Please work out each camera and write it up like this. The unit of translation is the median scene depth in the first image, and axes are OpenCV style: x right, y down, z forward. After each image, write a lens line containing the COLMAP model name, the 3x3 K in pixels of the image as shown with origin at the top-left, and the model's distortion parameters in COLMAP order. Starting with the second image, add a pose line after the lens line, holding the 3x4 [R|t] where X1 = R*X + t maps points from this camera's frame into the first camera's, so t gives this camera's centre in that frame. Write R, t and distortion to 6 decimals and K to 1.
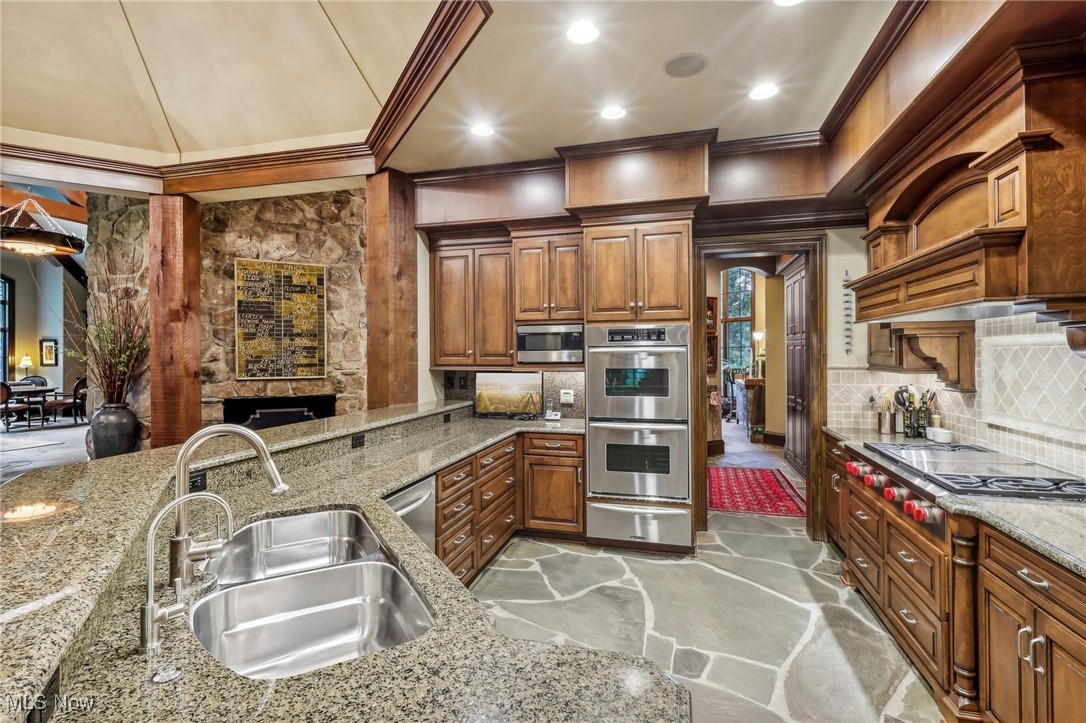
lens RADIAL K [[514.5, 0, 541.2], [0, 514.5, 355.2], [0, 0, 1]] dist [-0.000453, 0.001510]
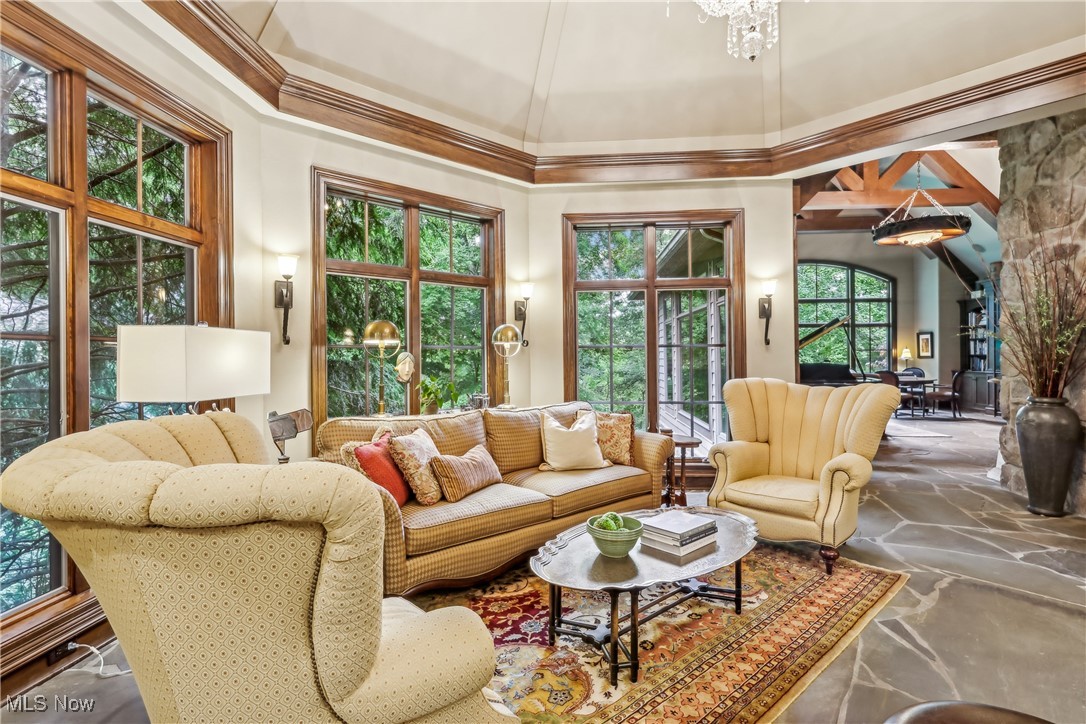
lens RADIAL K [[514.5, 0, 537.7], [0, 514.5, 357.2], [0, 0, 1]] dist [-0.000453, 0.001510]
pose [[0.190290, -0.000131, -0.981728, -0.131464], [0.006831, 0.999976, 0.001191, 0.016277], [0.981704, -0.006933, 0.190286, 0.066767]]
